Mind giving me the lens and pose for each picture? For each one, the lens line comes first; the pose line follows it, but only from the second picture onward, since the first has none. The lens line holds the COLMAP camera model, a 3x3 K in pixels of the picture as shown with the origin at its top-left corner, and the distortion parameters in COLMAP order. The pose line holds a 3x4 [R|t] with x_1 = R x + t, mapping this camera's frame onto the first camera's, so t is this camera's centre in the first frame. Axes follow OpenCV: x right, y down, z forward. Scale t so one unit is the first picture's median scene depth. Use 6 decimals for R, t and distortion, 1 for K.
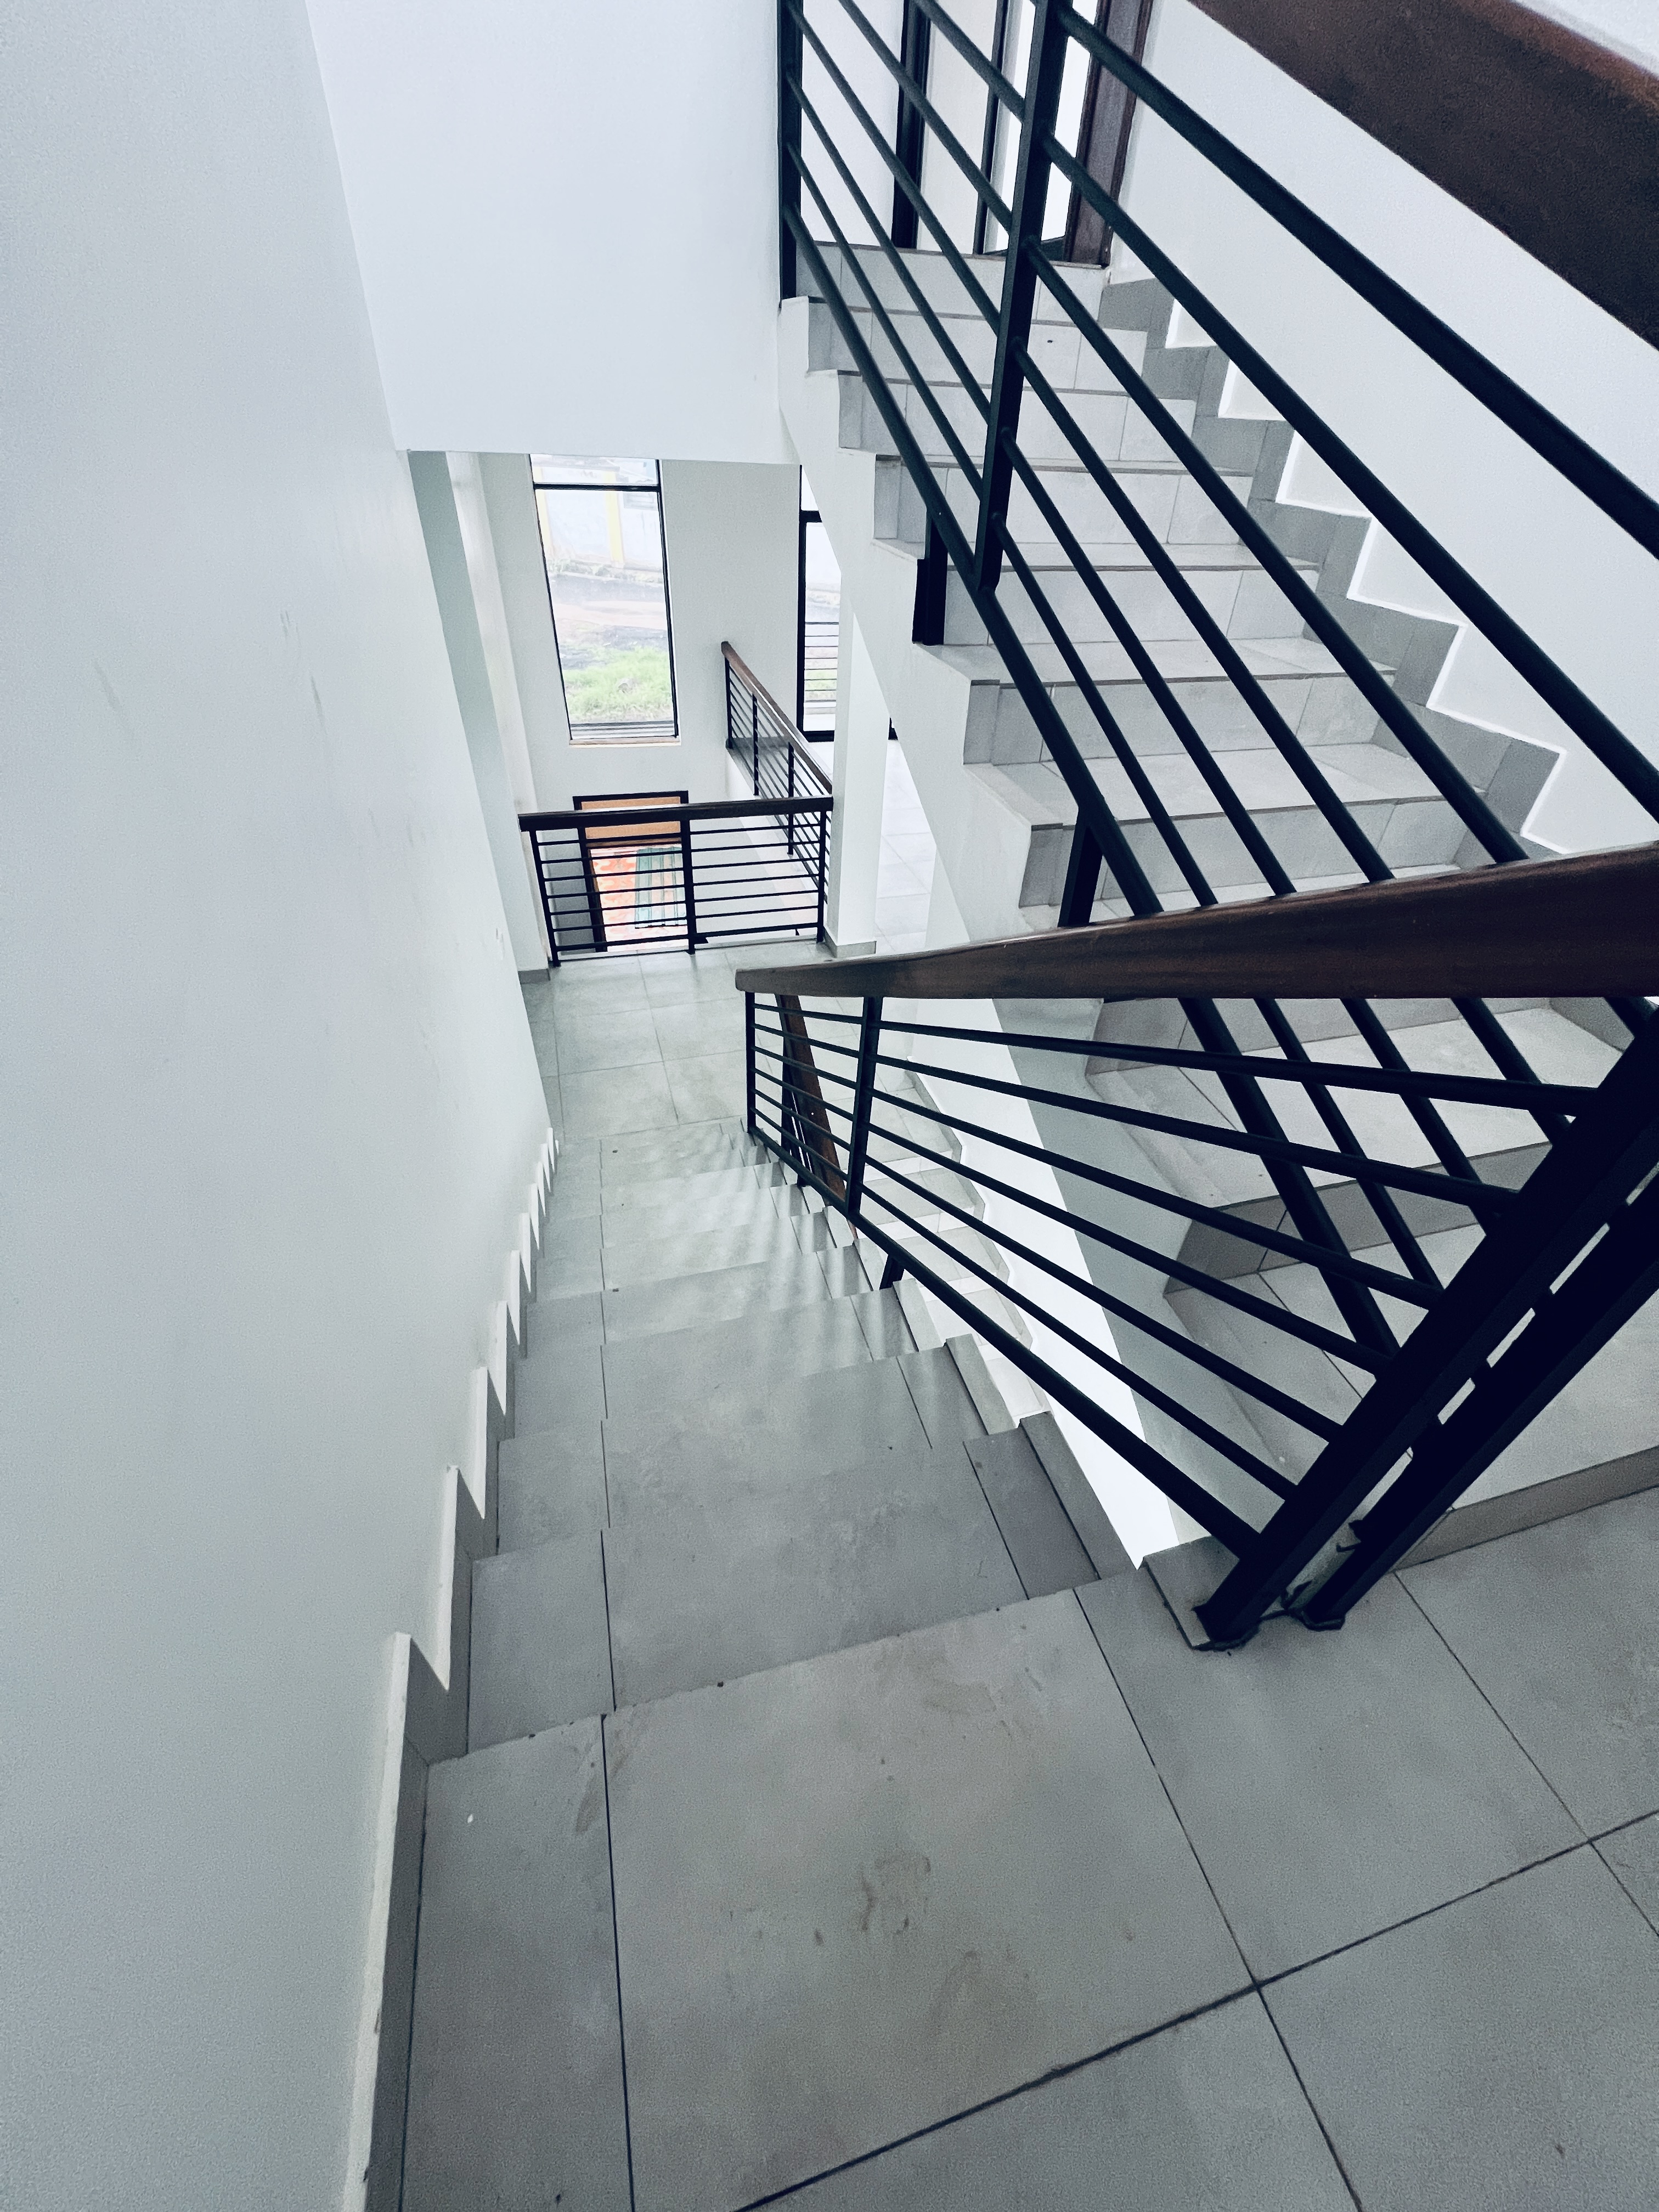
lens RADIAL K [[882.7, 0, 835.1], [0, 882.7, 1109.1], [0, 0, 1]] dist [-0.001378, 0.000558]
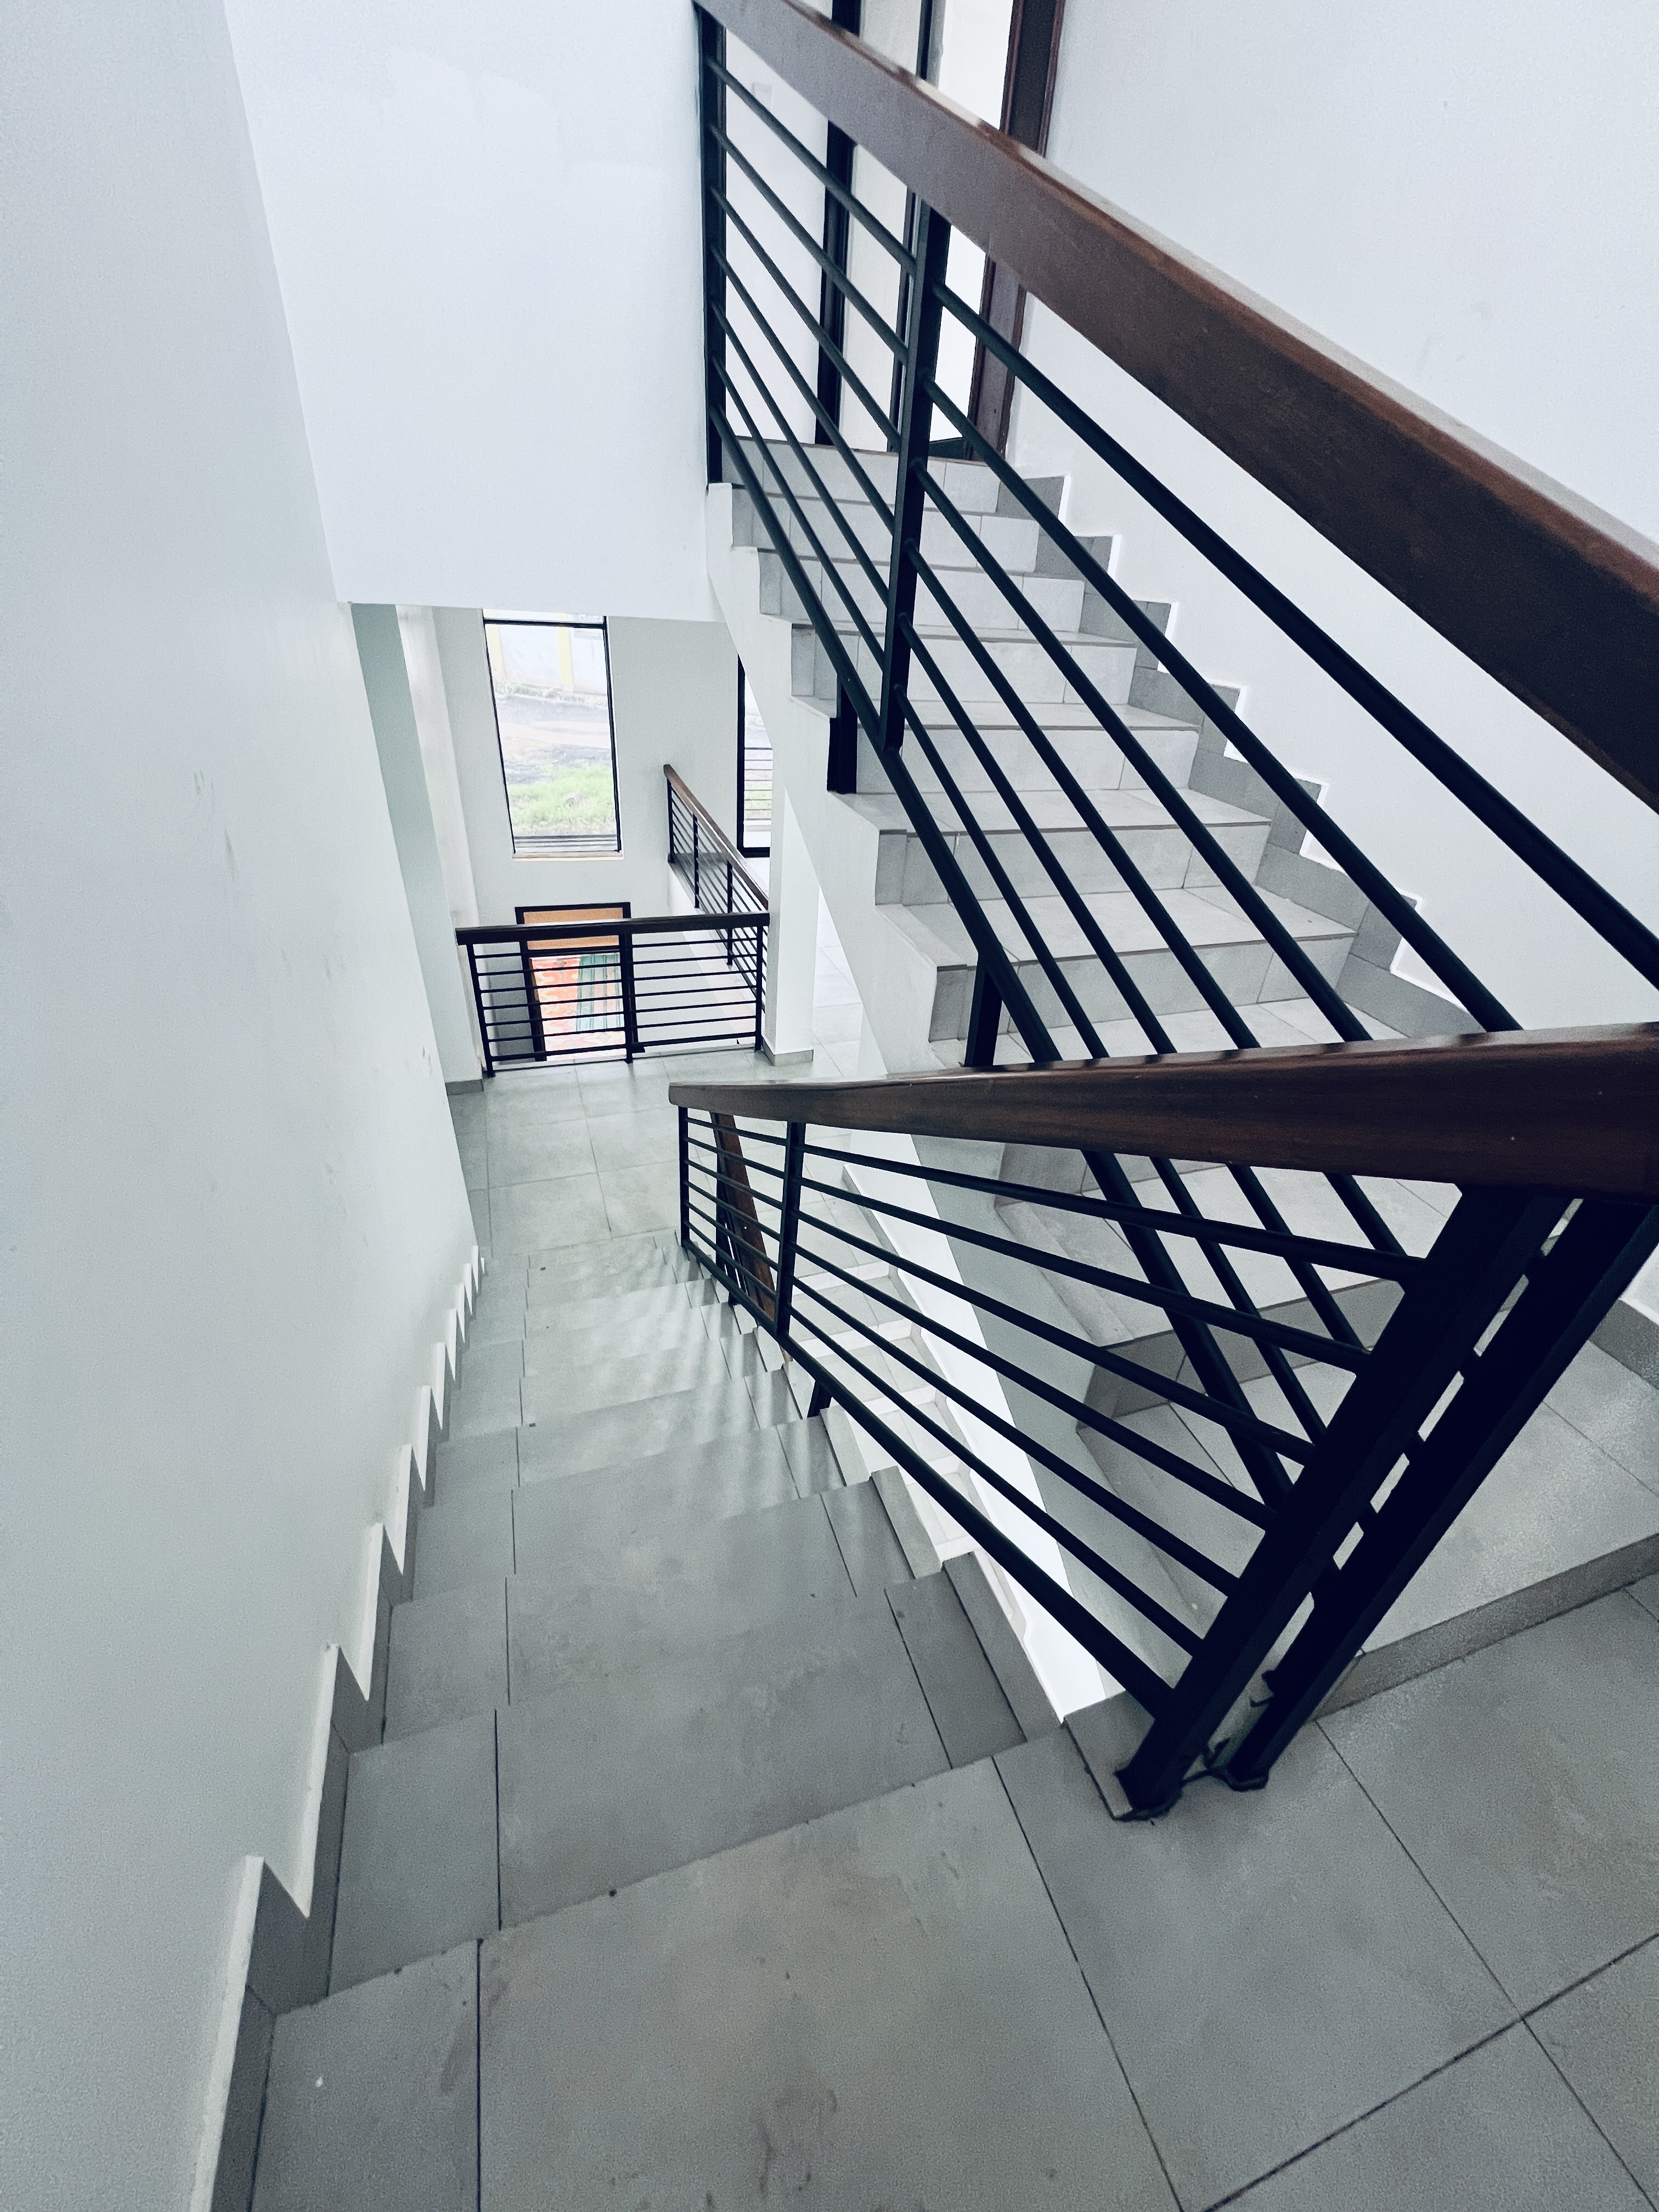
lens RADIAL K [[882.7, 0, 834.9], [0, 882.7, 1111.8], [0, 0, 1]] dist [-0.001378, 0.000558]
pose [[0.998083, -0.007769, 0.061400, 0.031974], [0.014379, 0.994053, -0.107947, -0.035136], [-0.060196, 0.108623, 0.992259, -0.010532]]
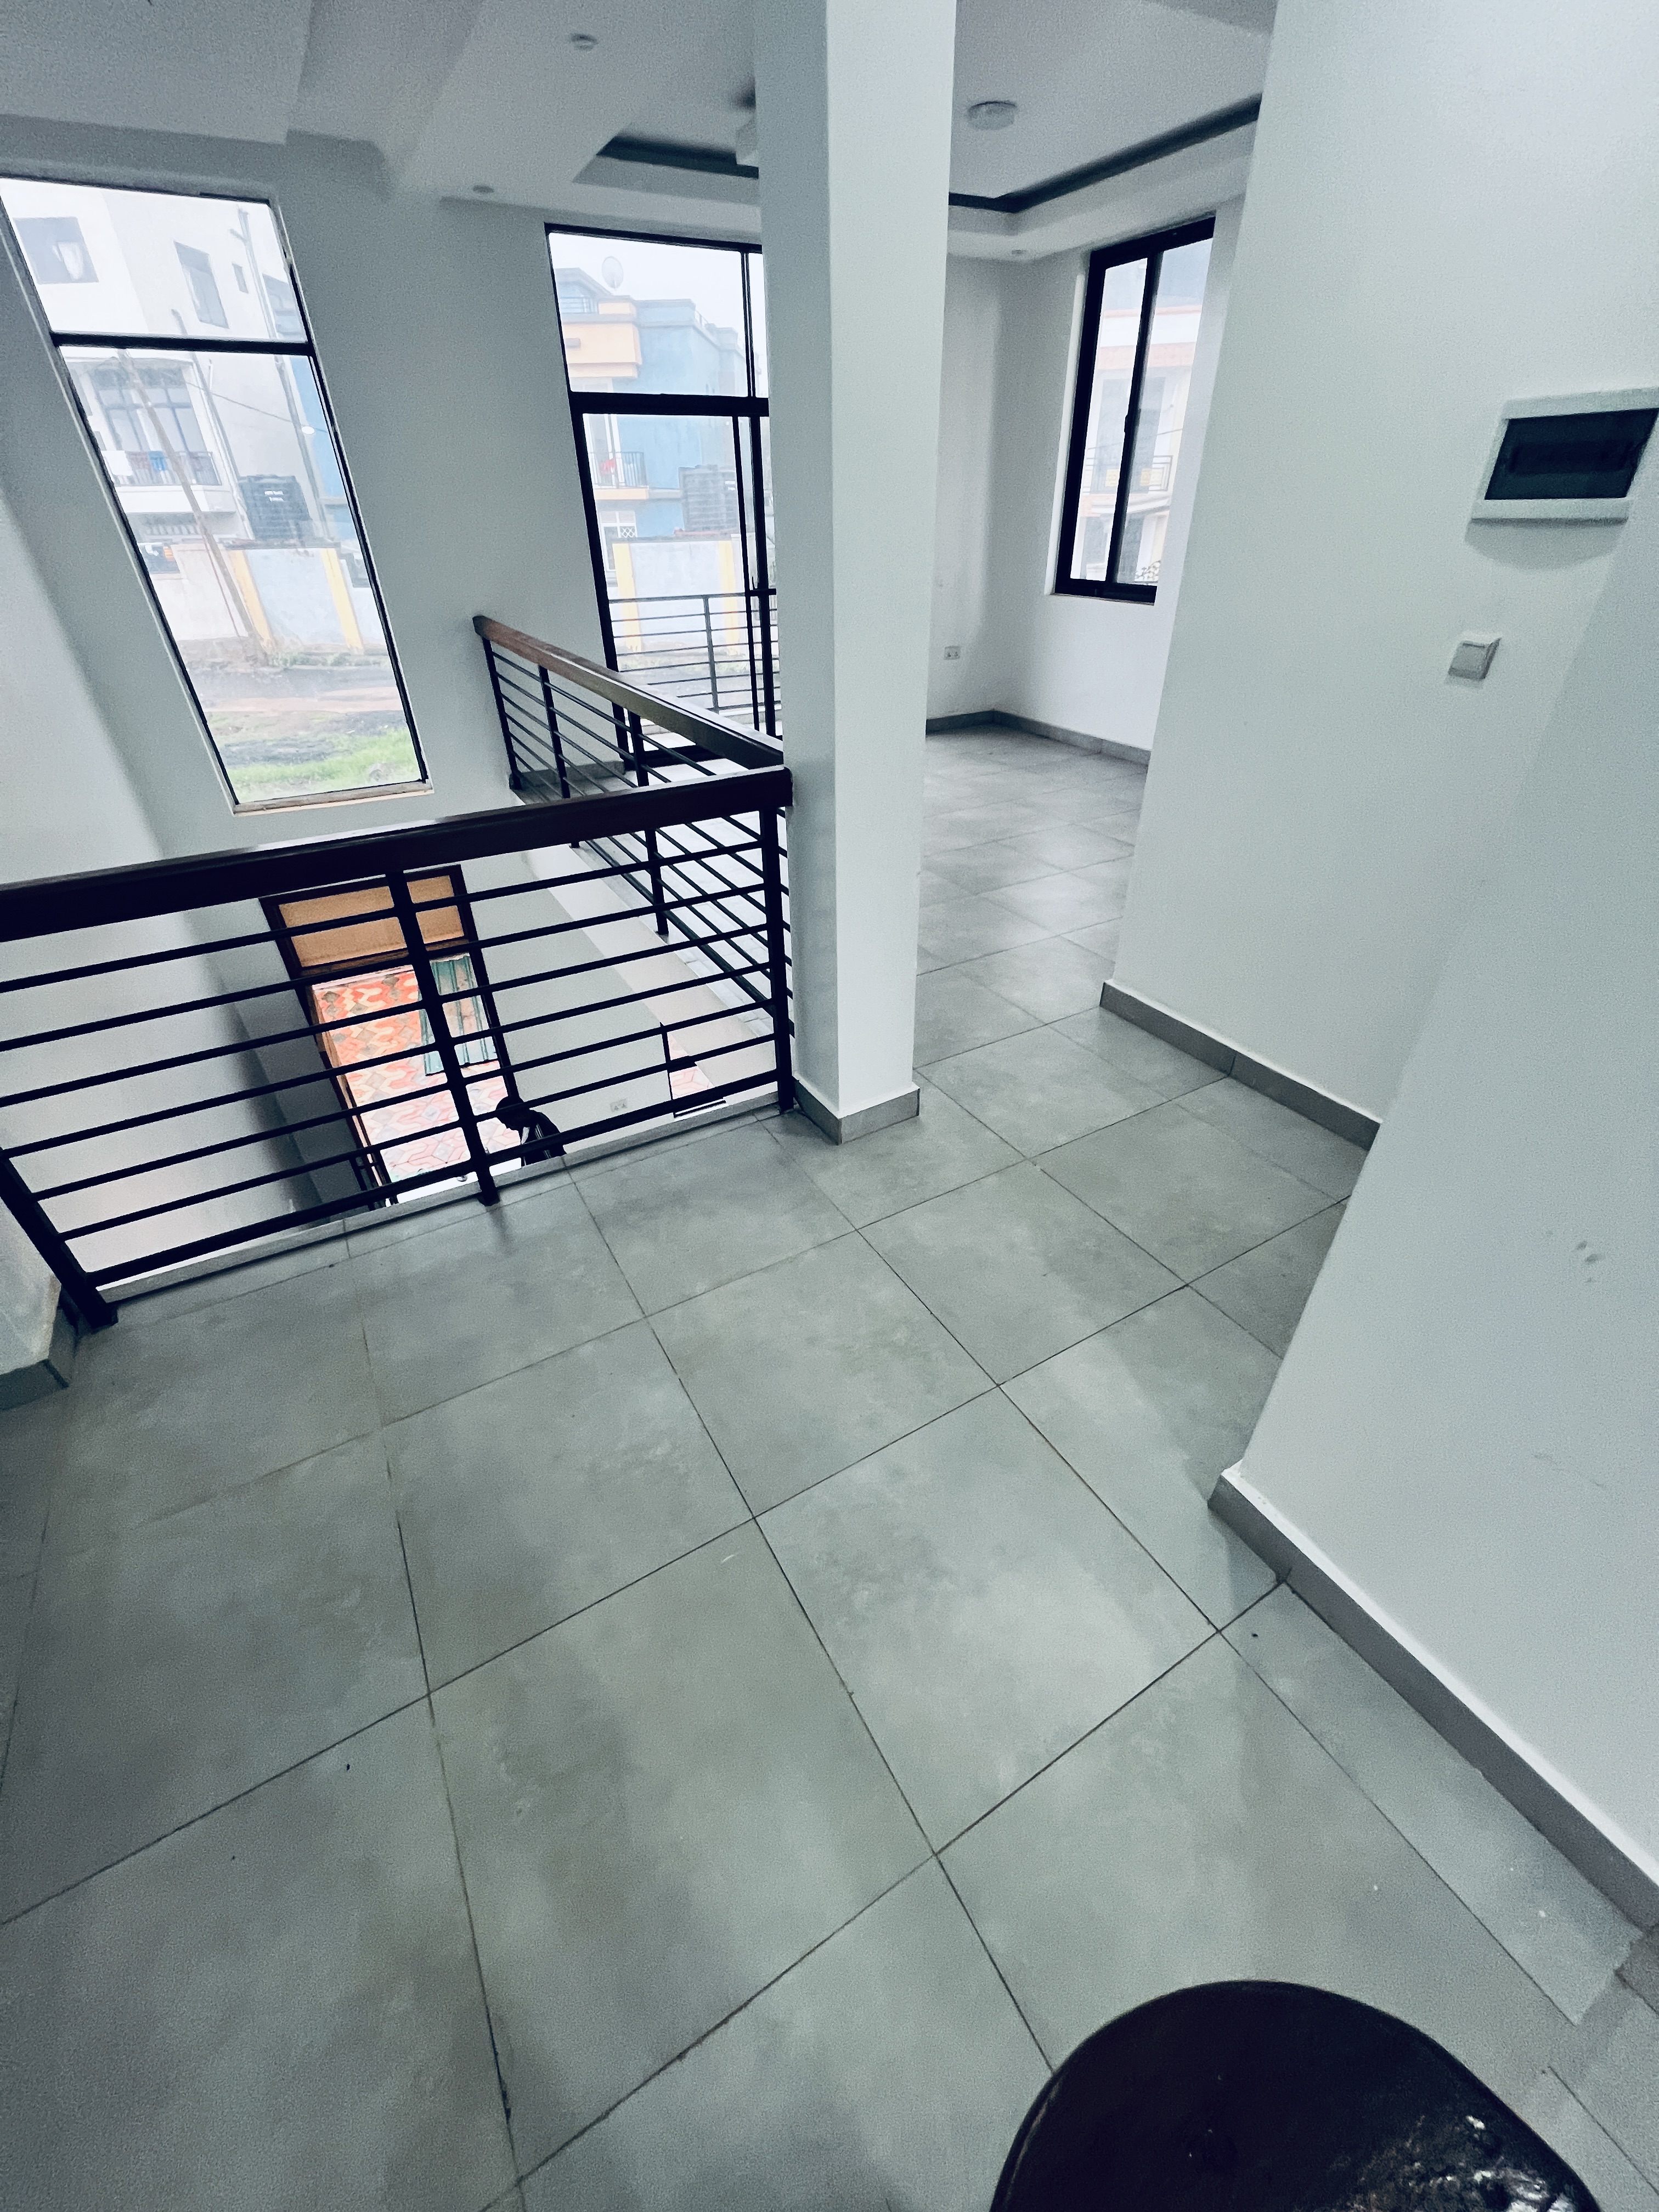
lens RADIAL K [[882.7, 0, 822.5], [0, 882.7, 1112.1], [0, 0, 1]] dist [-0.001378, 0.000558]
pose [[0.972071, -0.177210, 0.153866, -0.263037], [0.188337, 0.980213, -0.060919, -0.611979], [-0.140026, 0.088196, 0.986212, 2.164934]]
